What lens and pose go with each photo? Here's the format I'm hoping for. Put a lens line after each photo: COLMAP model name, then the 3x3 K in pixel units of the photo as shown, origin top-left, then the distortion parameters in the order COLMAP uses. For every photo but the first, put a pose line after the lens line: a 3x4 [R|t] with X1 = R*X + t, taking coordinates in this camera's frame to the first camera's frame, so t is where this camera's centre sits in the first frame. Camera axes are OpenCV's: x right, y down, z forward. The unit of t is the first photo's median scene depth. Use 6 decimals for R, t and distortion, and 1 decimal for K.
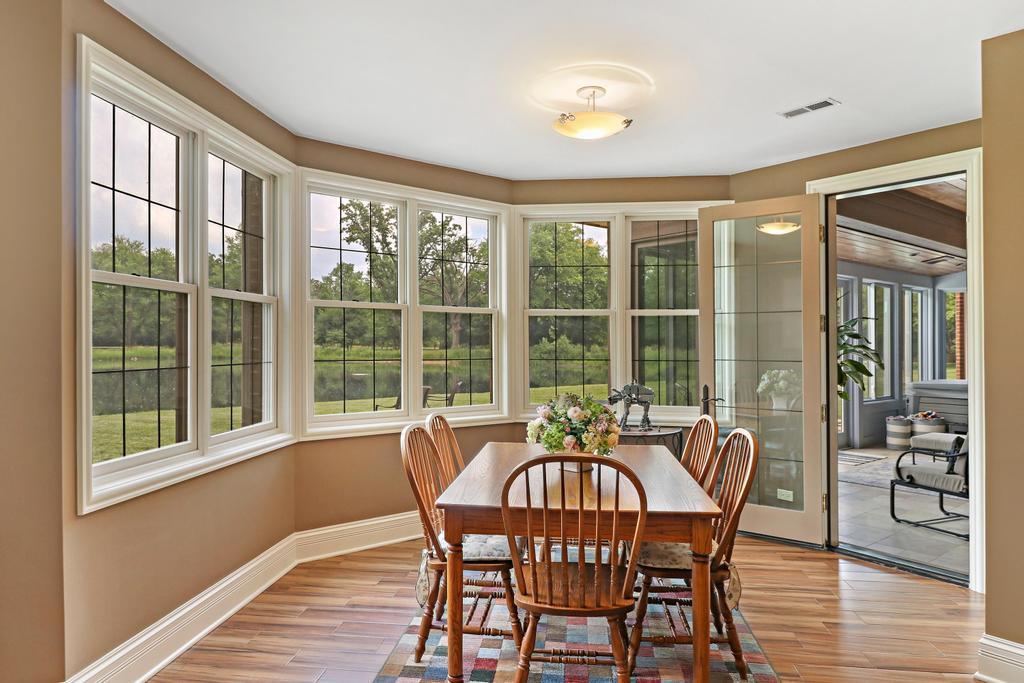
lens RADIAL K [[639.3, 0, 488.4], [0, 639.3, 338.0], [0, 0, 1]] dist [-0.016160, -0.000791]
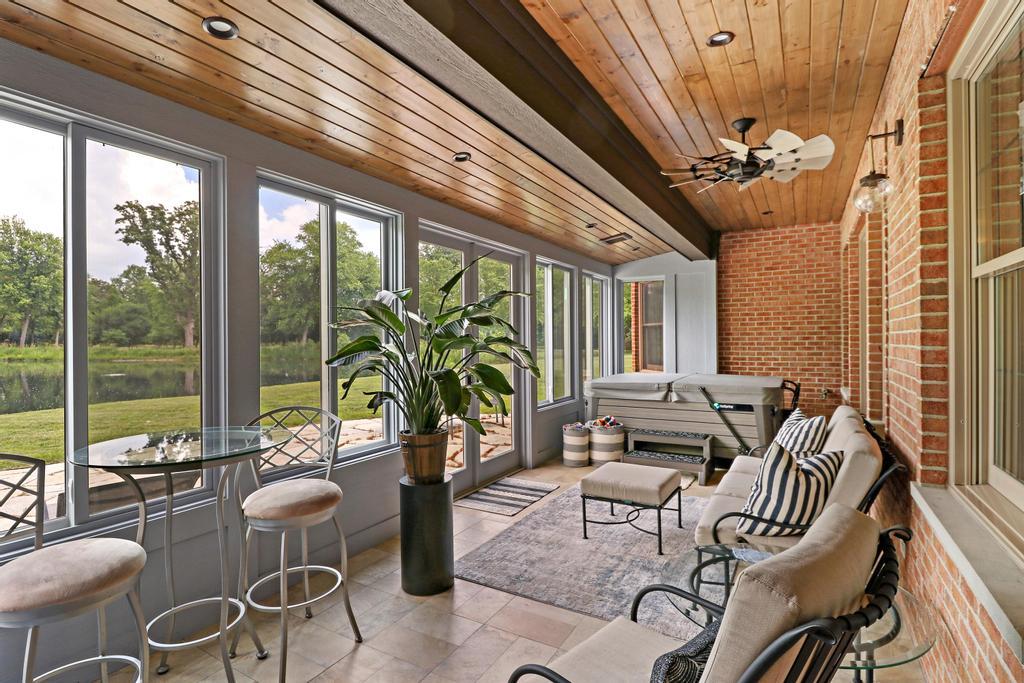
lens RADIAL K [[495.7, 0, 495.1], [0, 495.7, 344.9], [0, 0, 1]] dist [0.000569, -0.013219]
pose [[0.931016, -0.017394, 0.364564, 0.275780], [0.010260, 0.999716, 0.021498, 0.005245], [-0.364835, -0.016274, 0.930930, 0.385589]]
